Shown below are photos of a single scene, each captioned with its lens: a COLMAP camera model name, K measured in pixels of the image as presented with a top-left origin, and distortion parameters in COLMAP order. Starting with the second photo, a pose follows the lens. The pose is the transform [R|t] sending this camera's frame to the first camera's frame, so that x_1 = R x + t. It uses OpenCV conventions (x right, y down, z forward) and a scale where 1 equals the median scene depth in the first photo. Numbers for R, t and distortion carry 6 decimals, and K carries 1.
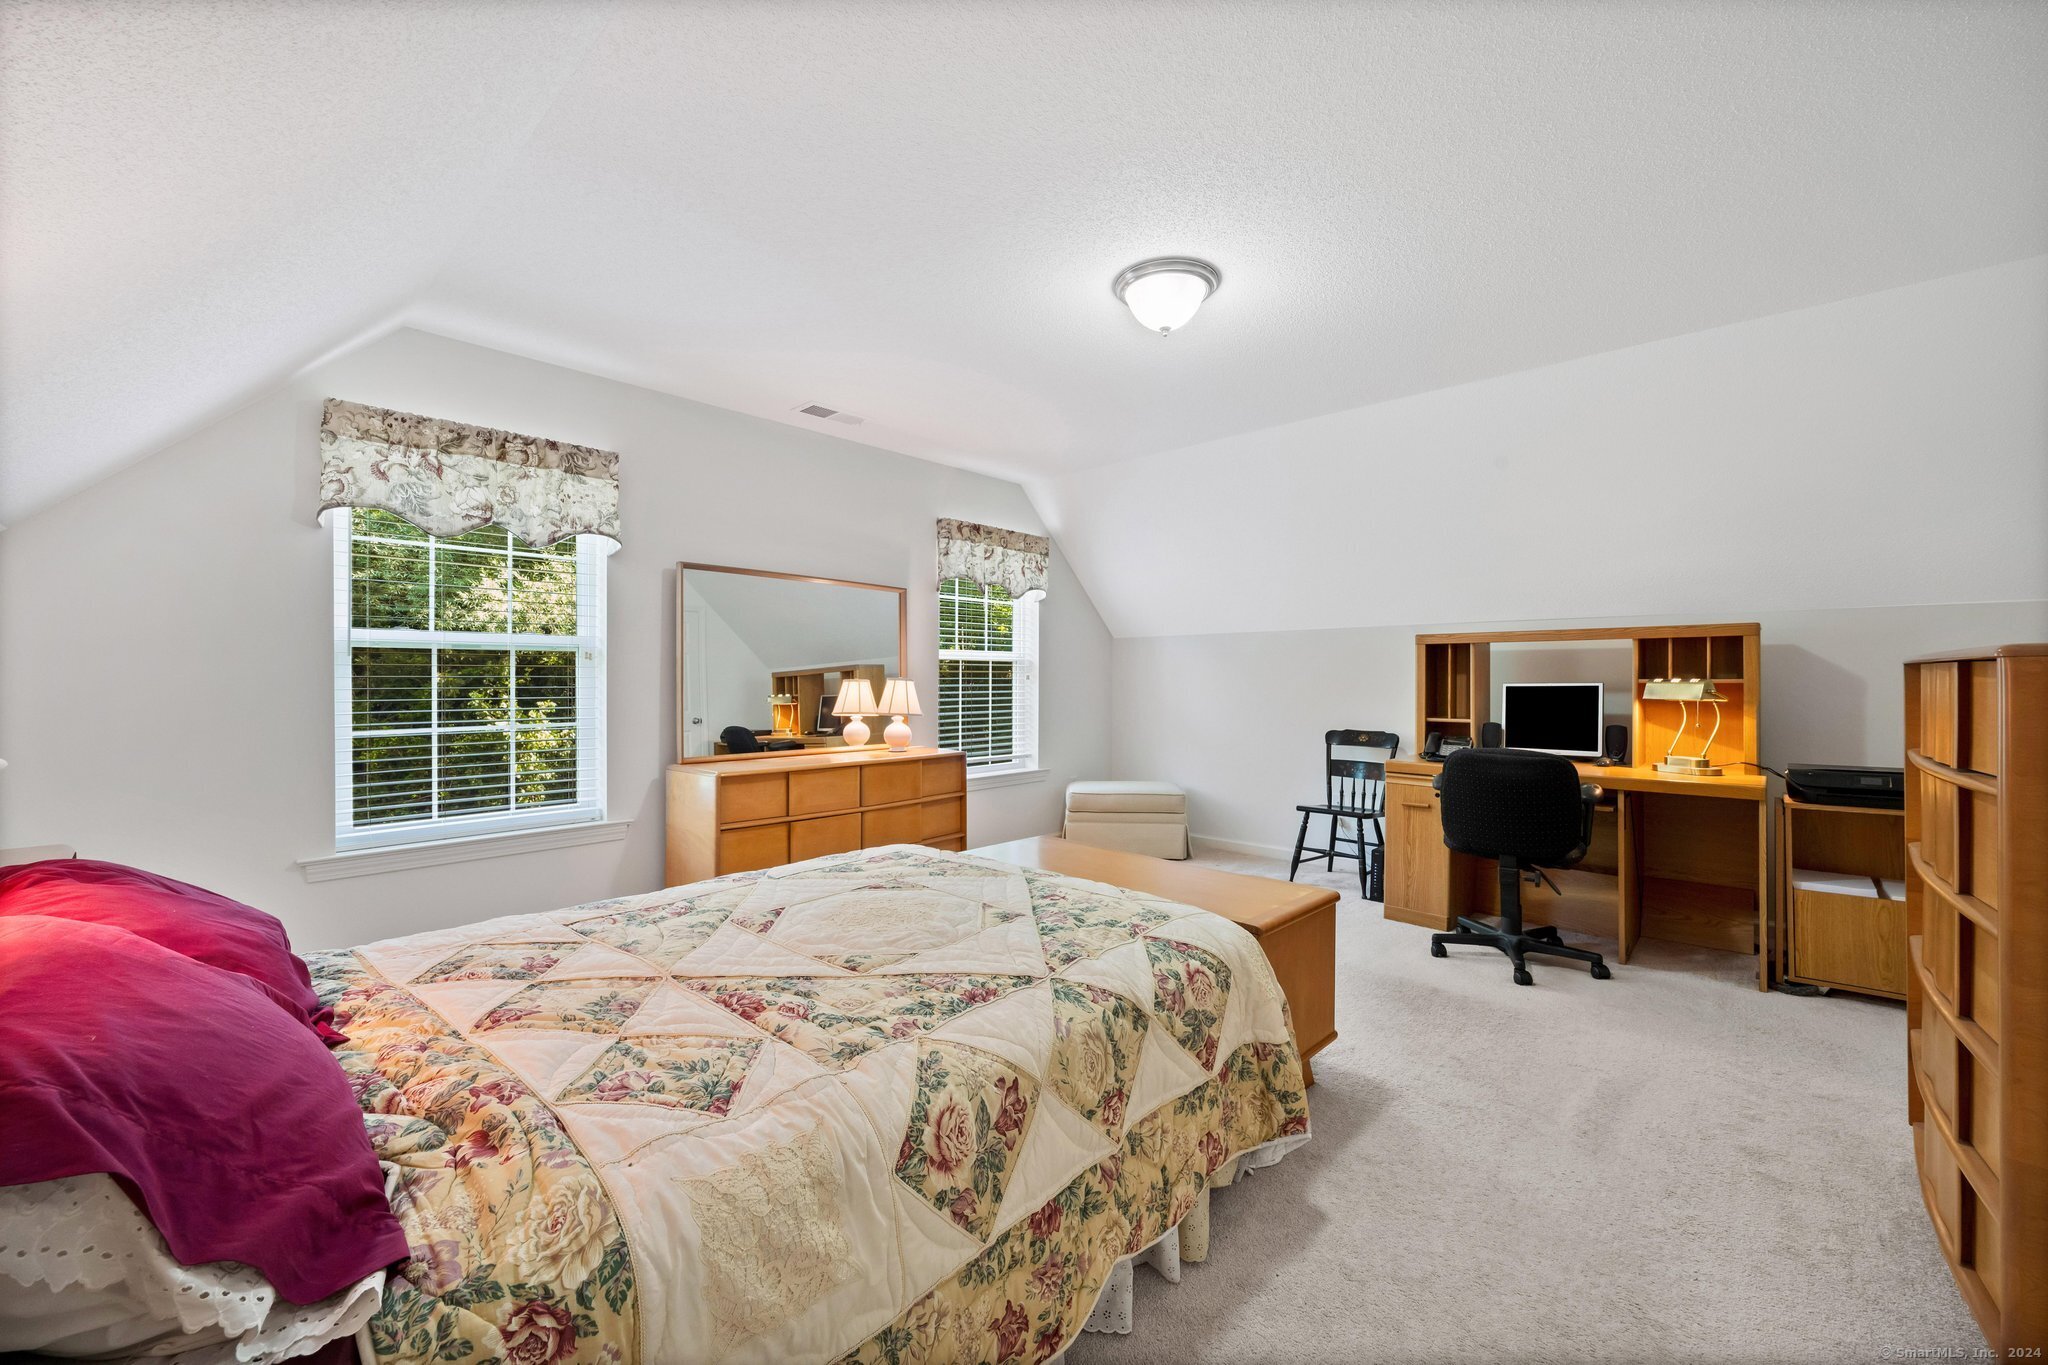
lens RADIAL K [[803.5, 0, 1024.1], [0, 803.5, 681.8], [0, 0, 1]] dist [-0.002668, -0.000349]
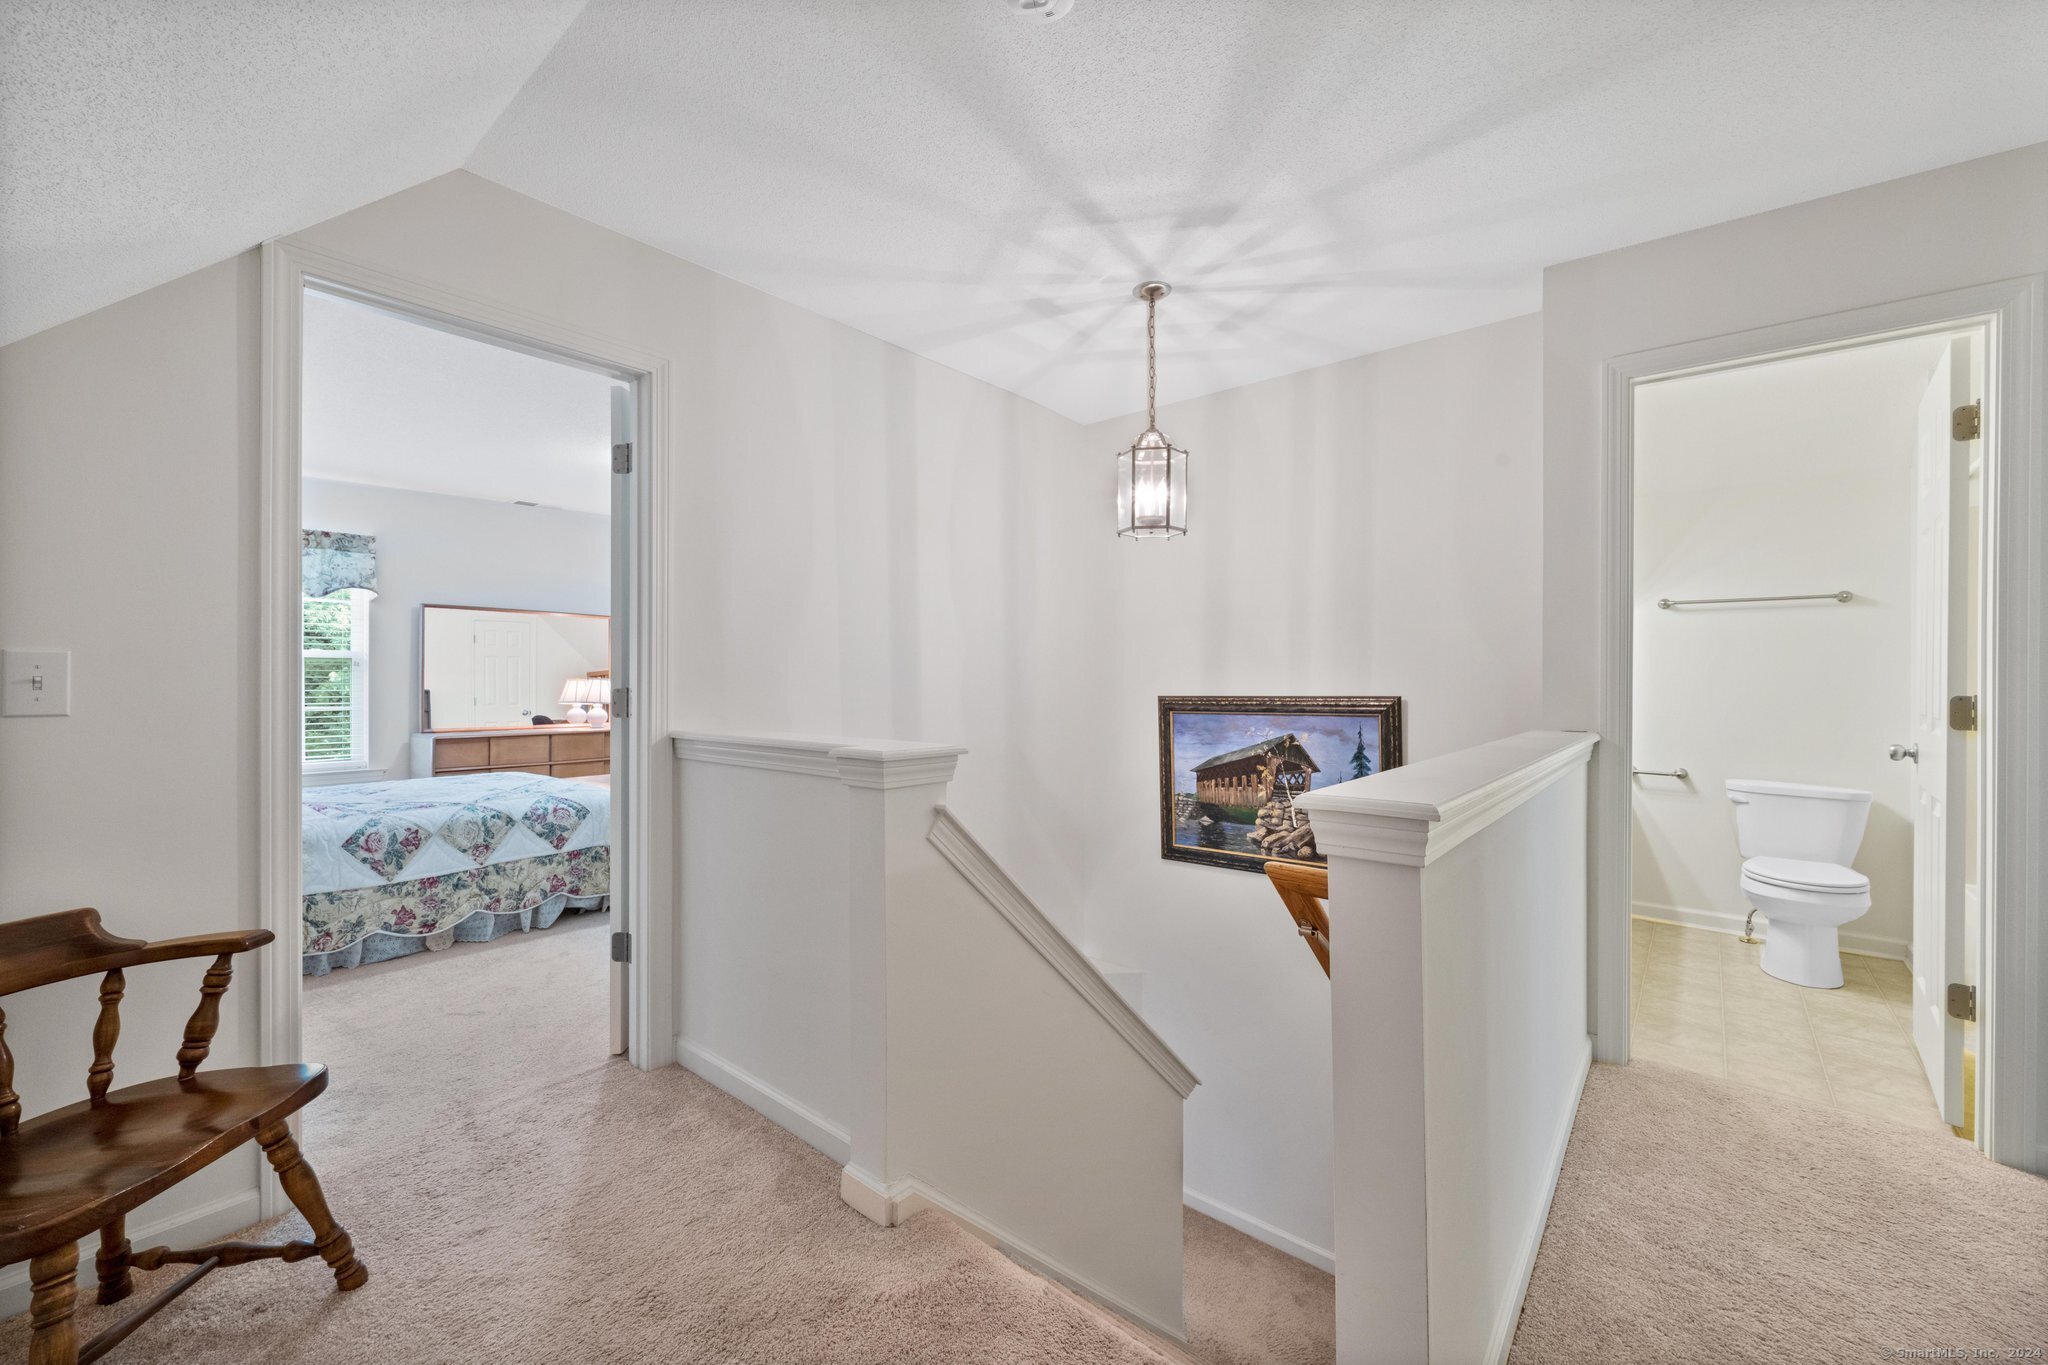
lens RADIAL K [[803.5, 0, 1025.3], [0, 803.5, 679.9], [0, 0, 1]] dist [-0.002668, -0.000349]
pose [[0.998246, 0.000954, 0.059189, 1.541032], [-0.000813, 0.999997, -0.002395, 0.003438], [-0.059192, 0.002343, 0.998244, -1.481202]]
